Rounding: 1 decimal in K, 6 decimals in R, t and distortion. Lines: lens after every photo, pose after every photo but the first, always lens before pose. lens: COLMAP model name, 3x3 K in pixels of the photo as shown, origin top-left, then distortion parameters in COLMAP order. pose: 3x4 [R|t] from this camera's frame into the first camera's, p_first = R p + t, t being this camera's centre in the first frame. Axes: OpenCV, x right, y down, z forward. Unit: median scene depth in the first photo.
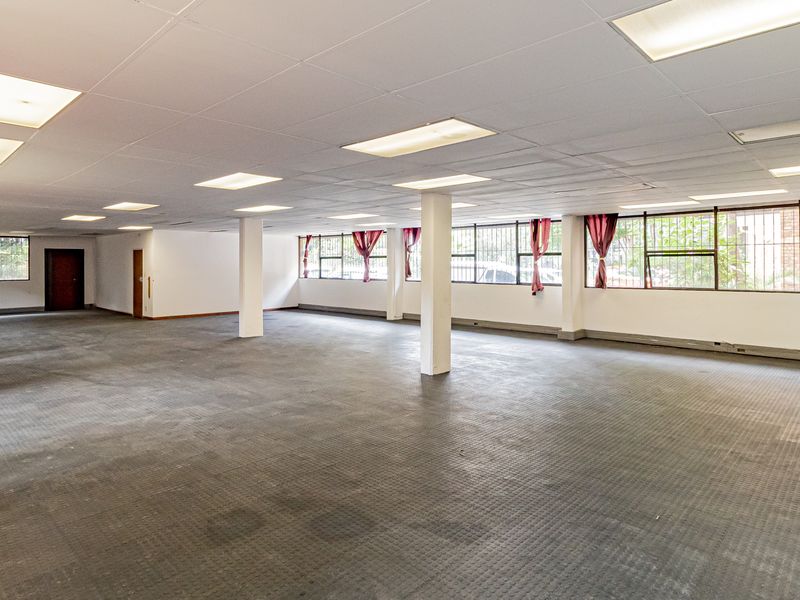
lens RADIAL K [[489.1, 0, 400.0], [0, 489.1, 300.0], [0, 0, 1]] dist [0.003479, 0.000618]
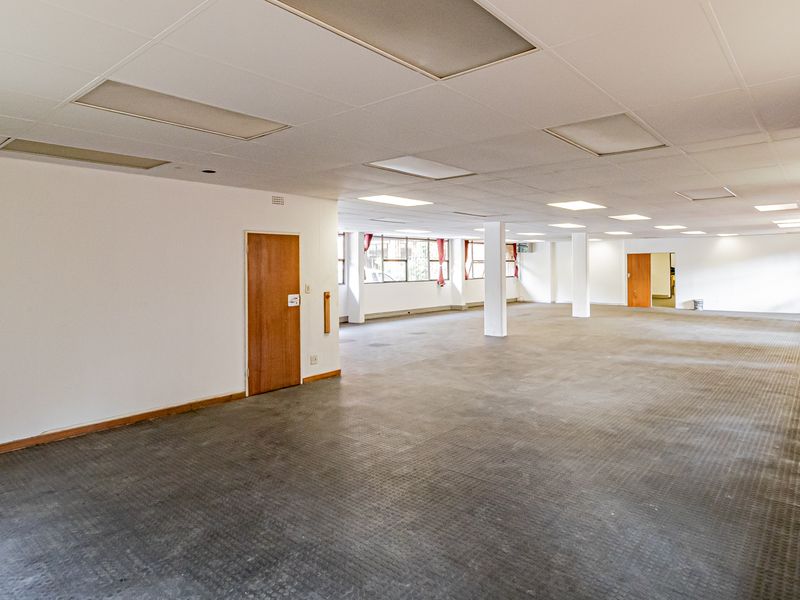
lens RADIAL K [[489.1, 0, 400.0], [0, 489.1, 300.0], [0, 0, 1]] dist [0.003479, 0.000618]
pose [[-0.055010, -0.065536, 0.996333, -1.249326], [0.080873, 0.994273, 0.069866, -0.084640], [-0.995205, 0.084420, -0.049395, 1.169449]]
